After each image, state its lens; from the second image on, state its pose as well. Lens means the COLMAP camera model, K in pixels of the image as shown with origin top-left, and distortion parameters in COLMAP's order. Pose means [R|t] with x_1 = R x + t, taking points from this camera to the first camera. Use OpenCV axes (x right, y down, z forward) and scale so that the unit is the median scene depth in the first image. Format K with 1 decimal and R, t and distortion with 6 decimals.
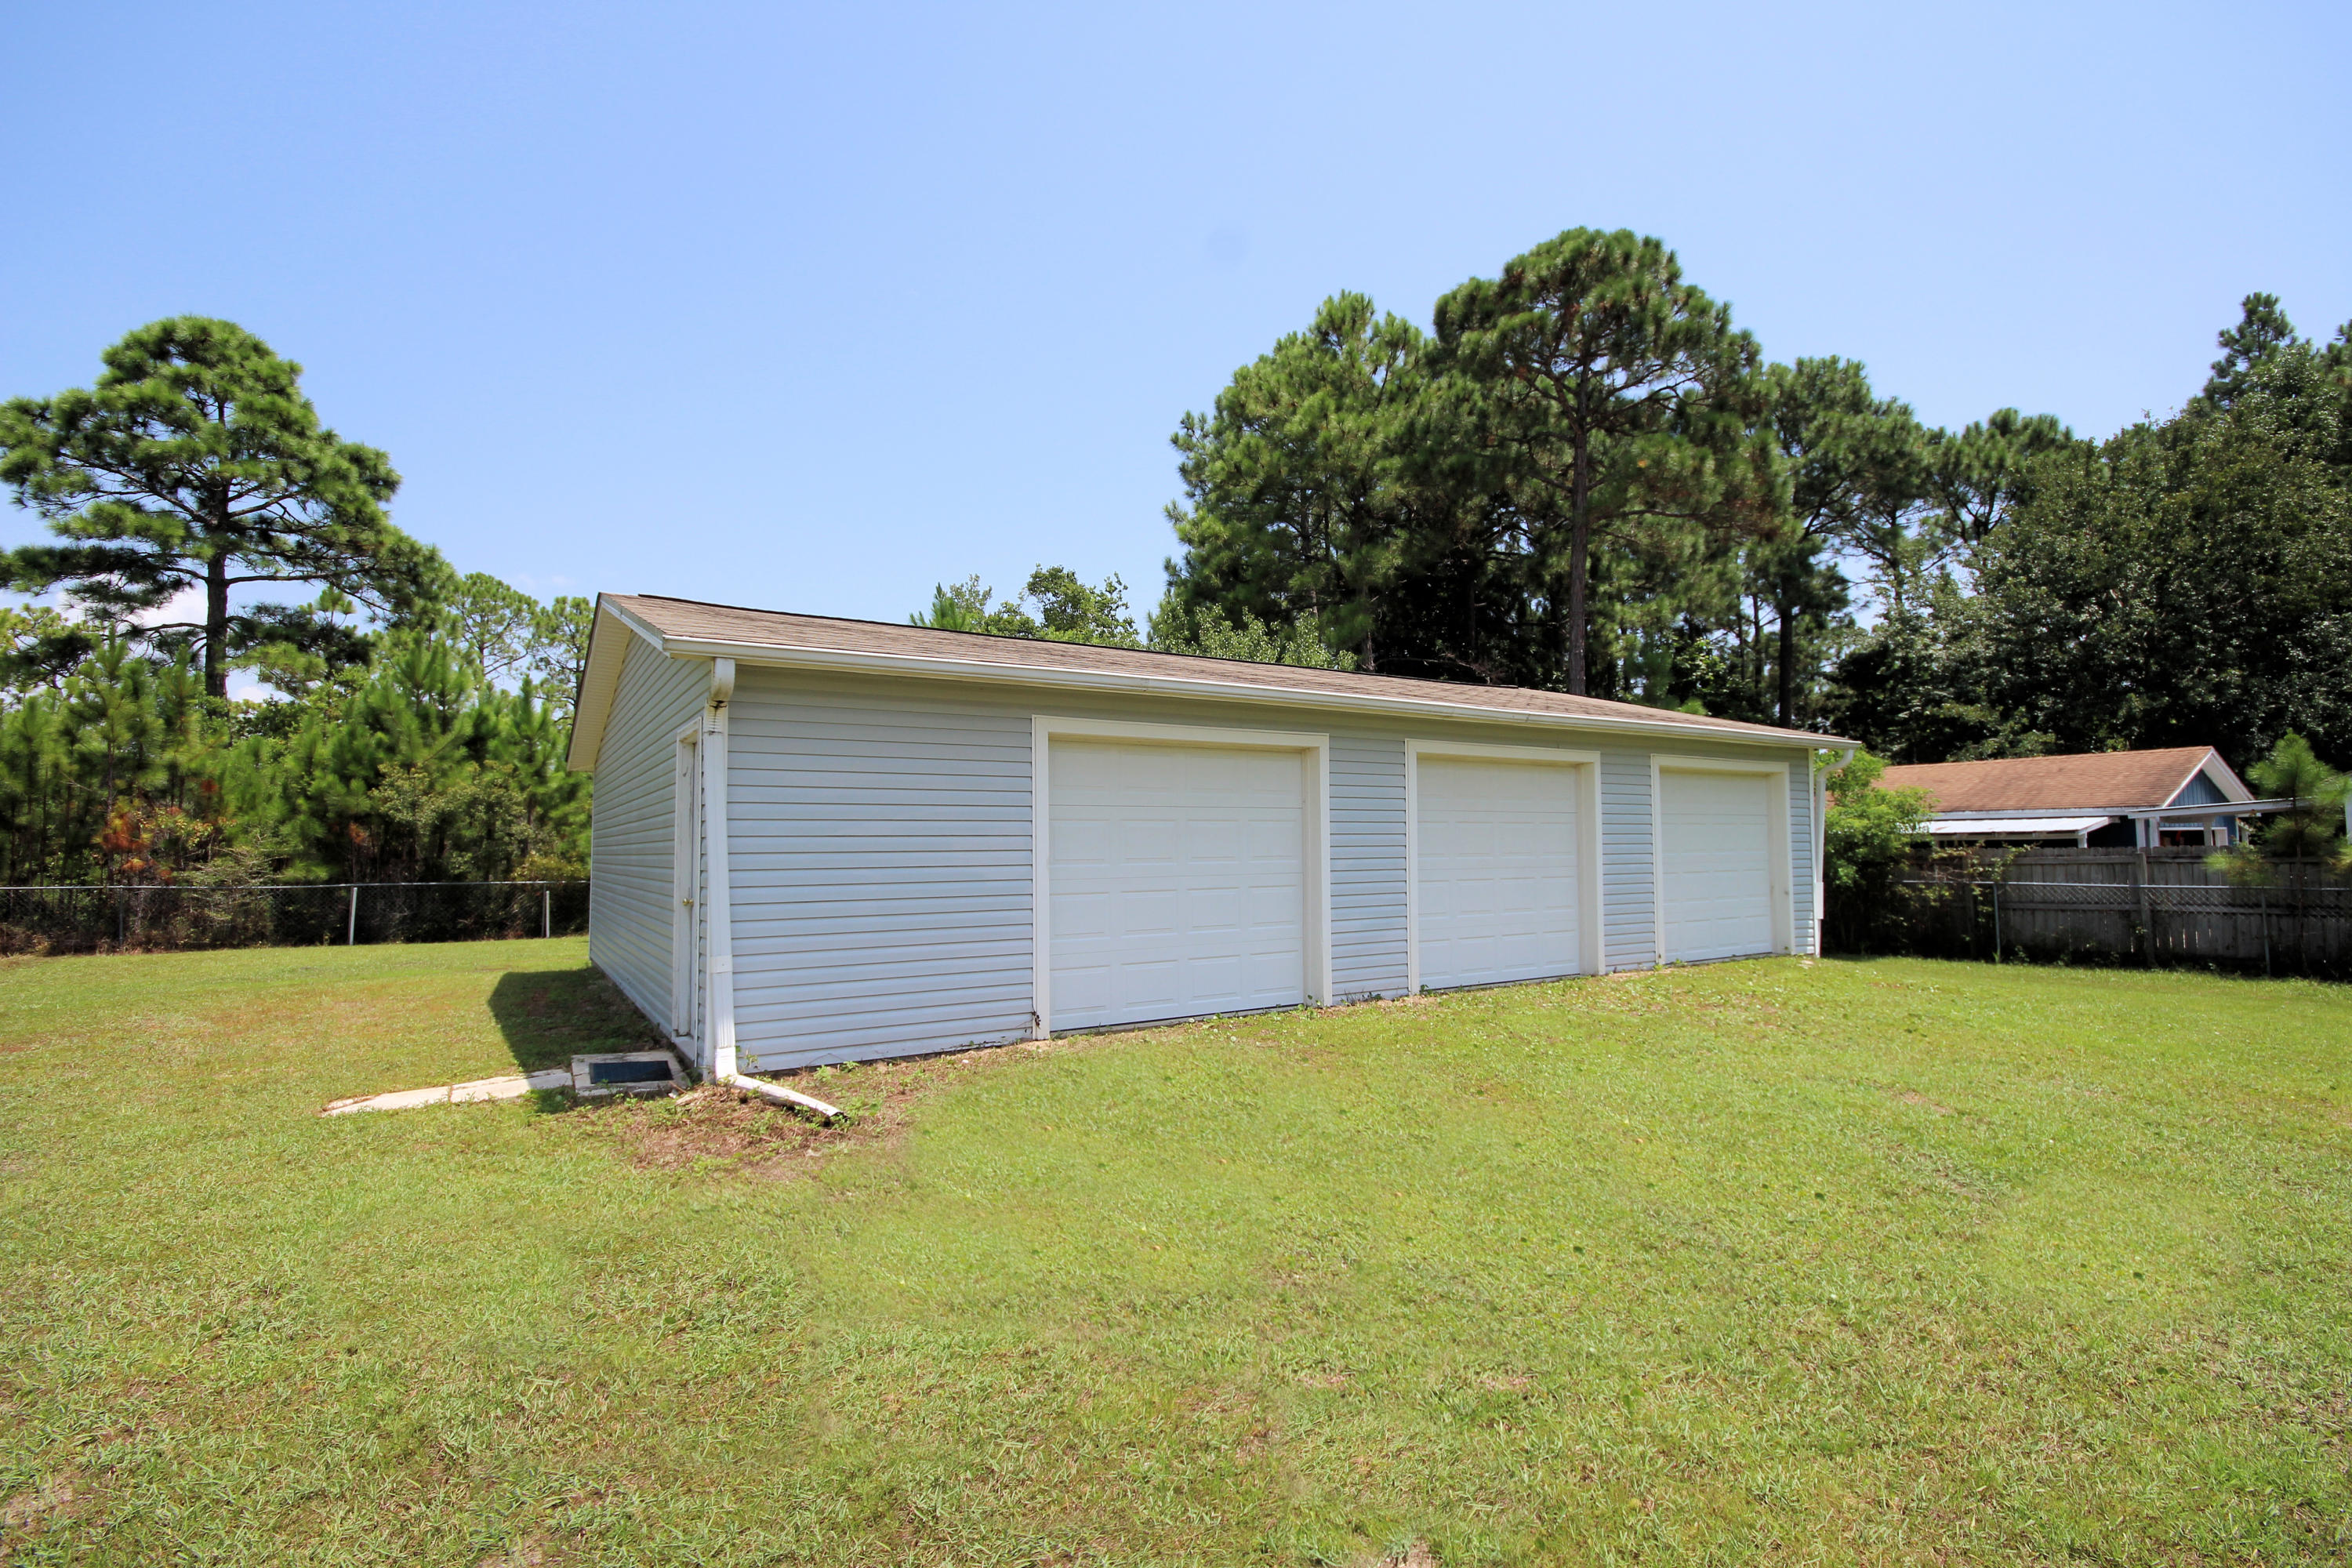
lens RADIAL K [[1087.4, 0, 1180.3], [0, 1087.4, 790.4], [0, 0, 1]] dist [0.008762, -0.011635]
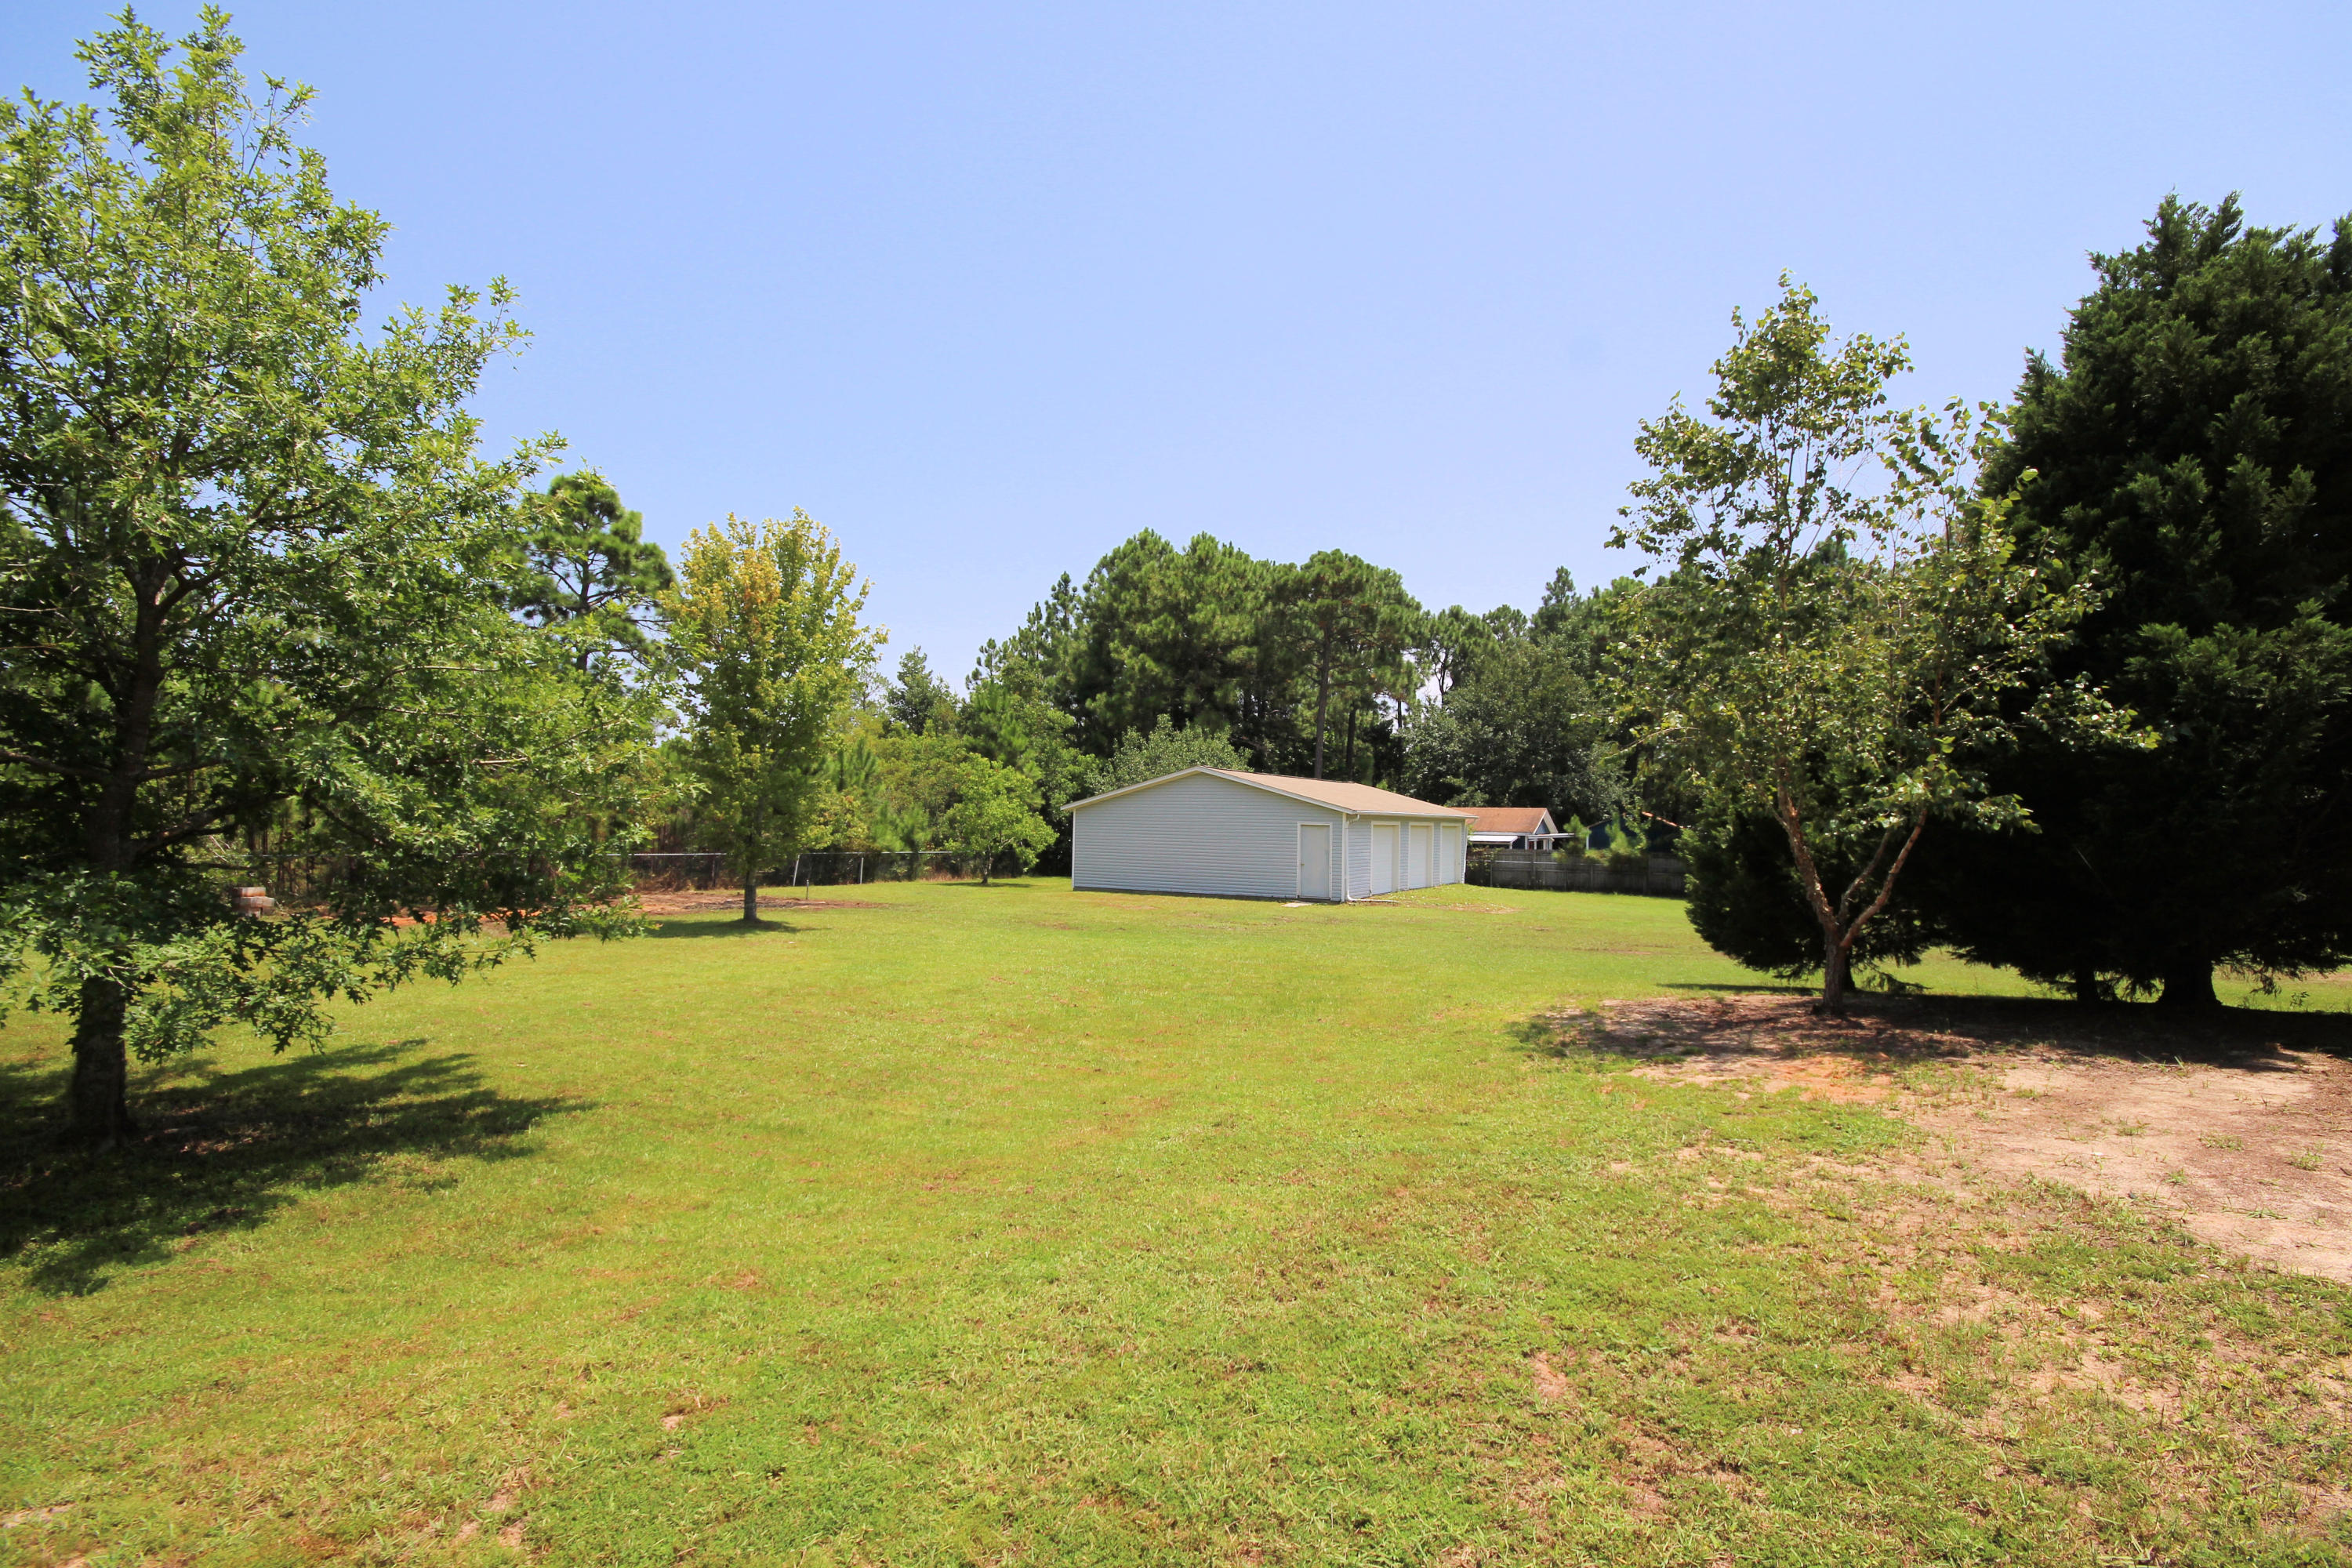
lens RADIAL K [[1140.6, 0, 1176.0], [0, 1140.6, 784.0], [0, 0, 1]] dist [0.000361, 0.000146]
pose [[0.881390, 0.041778, 0.470539, -1.090965], [-0.051250, 0.998659, 0.007330, -0.072990], [-0.469601, -0.030576, 0.882349, -0.962928]]
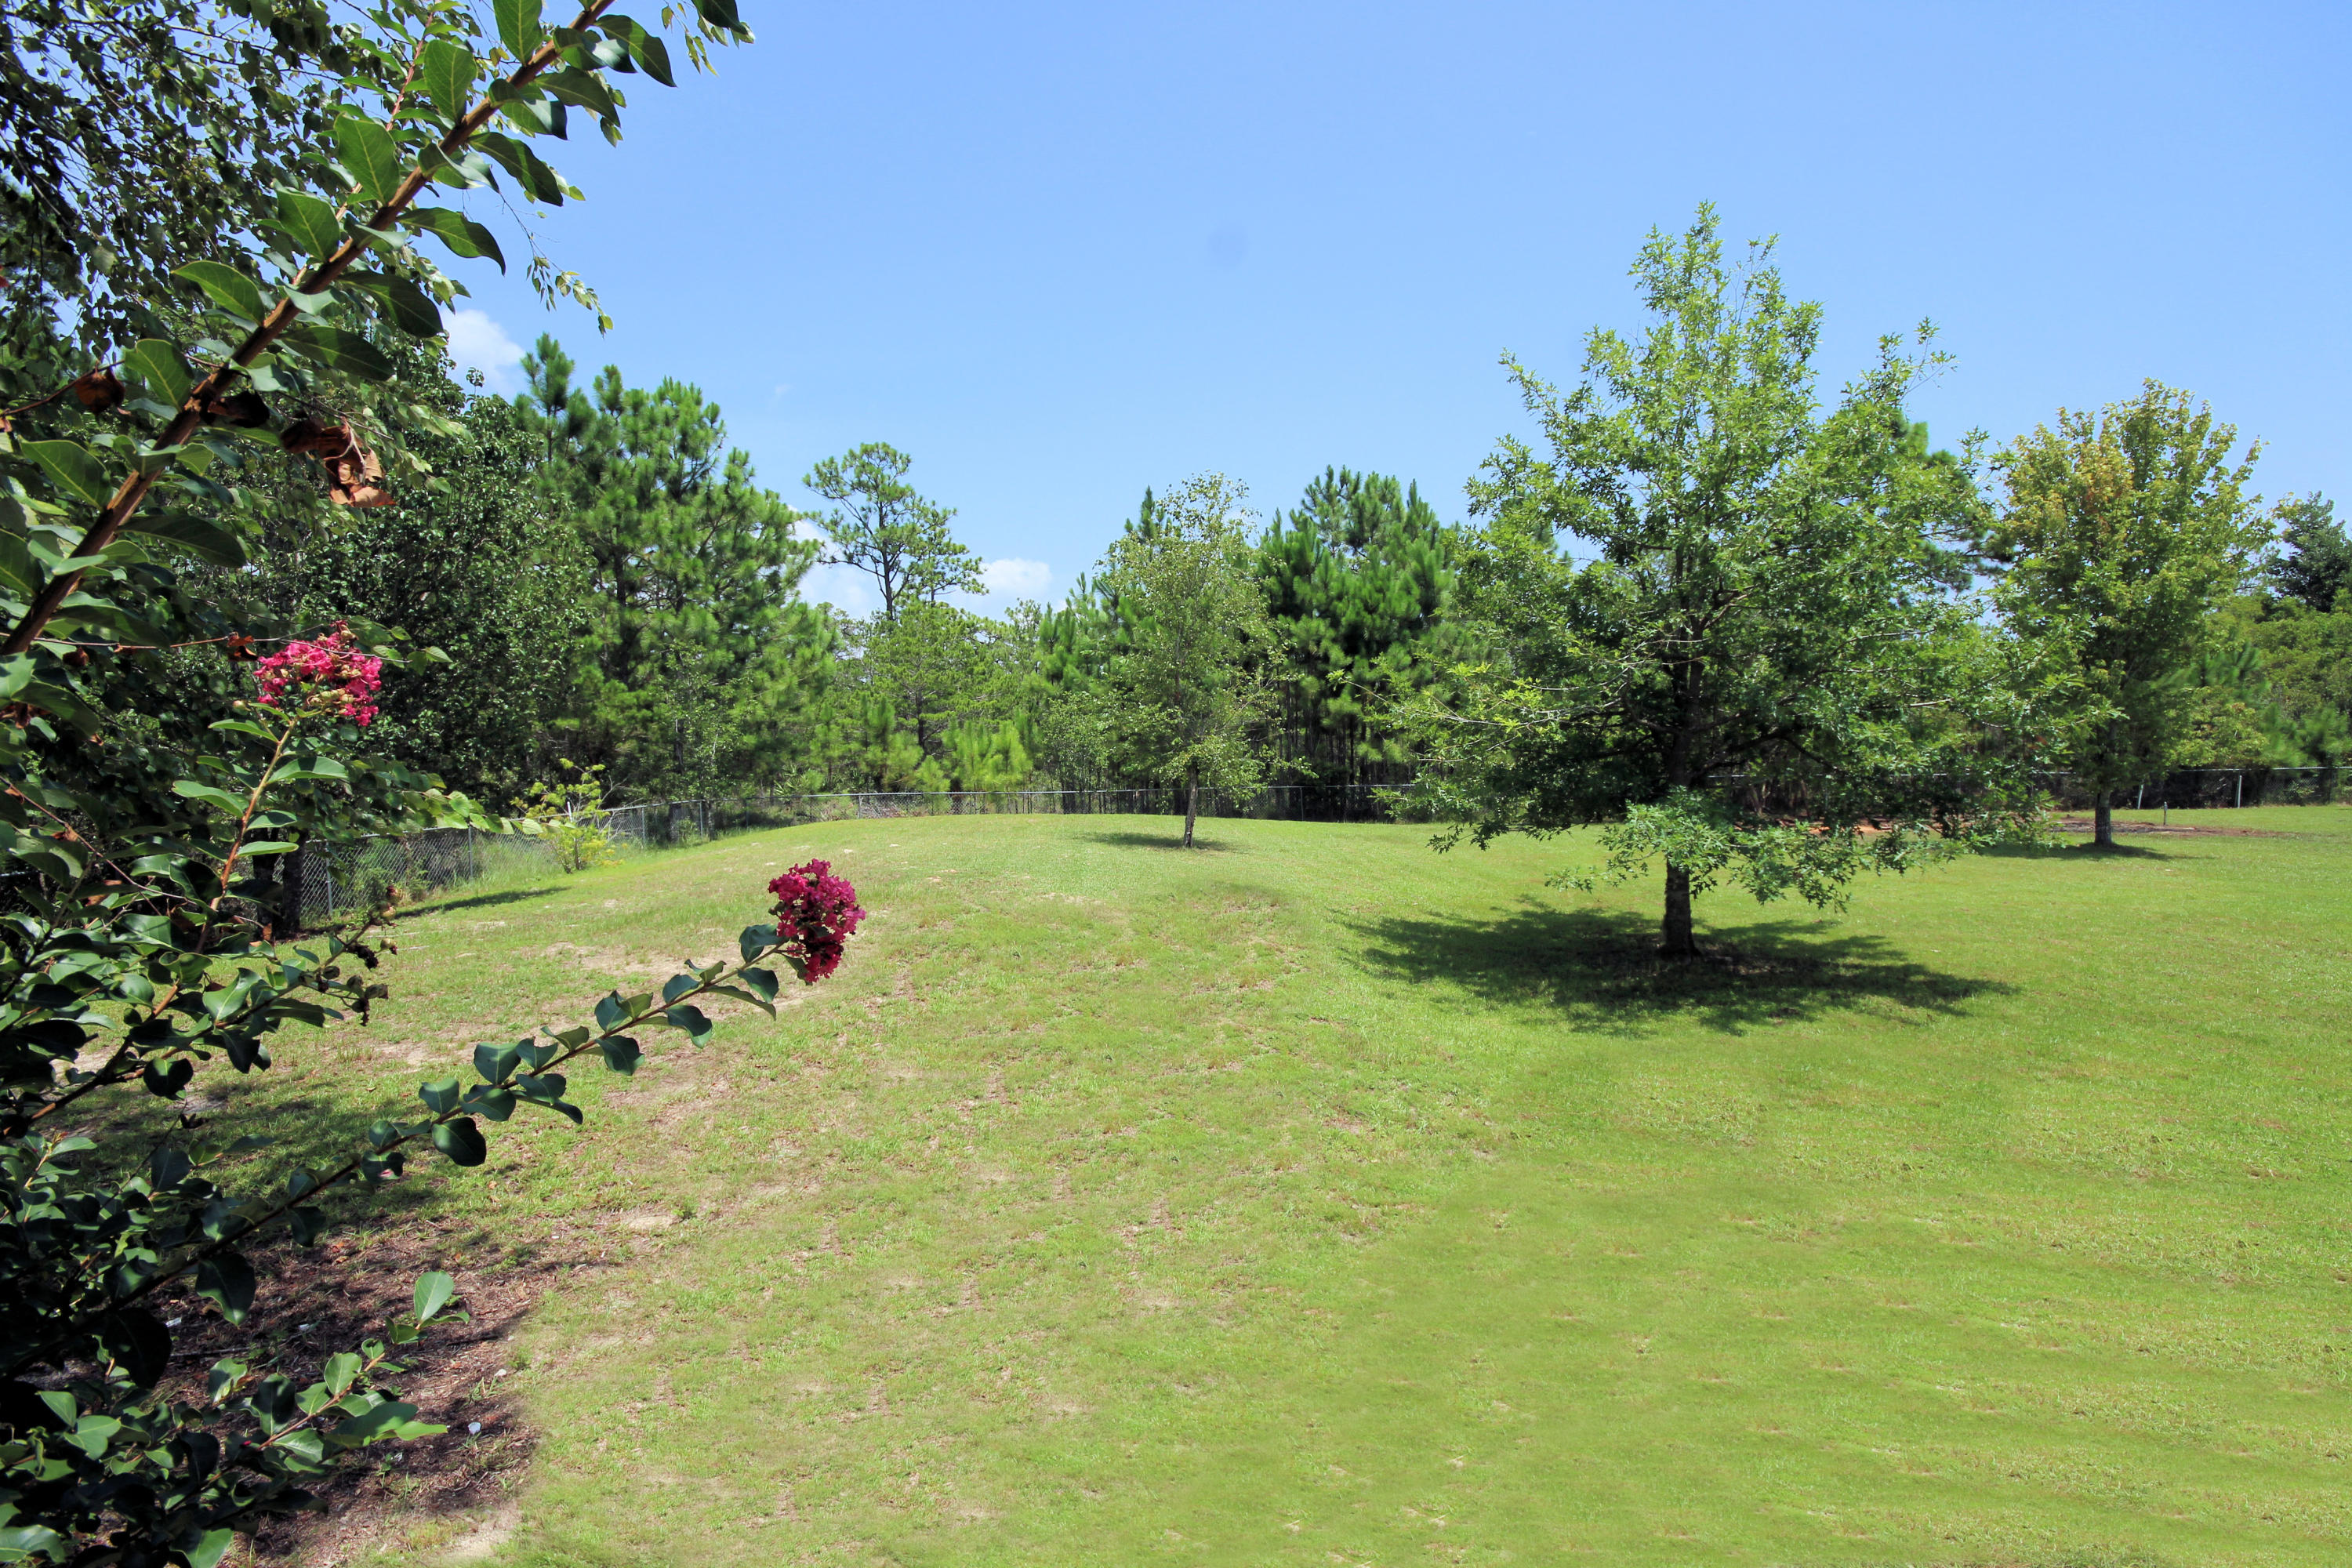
lens RADIAL K [[1097.4, 0, 1184.5], [0, 1097.4, 776.1], [0, 0, 1]] dist [0.031946, -0.021506]
pose [[0.864332, 0.004630, -0.502901, -1.128063], [0.039712, 0.996207, 0.077425, -0.080386], [0.501352, -0.086892, 0.860869, -1.040064]]
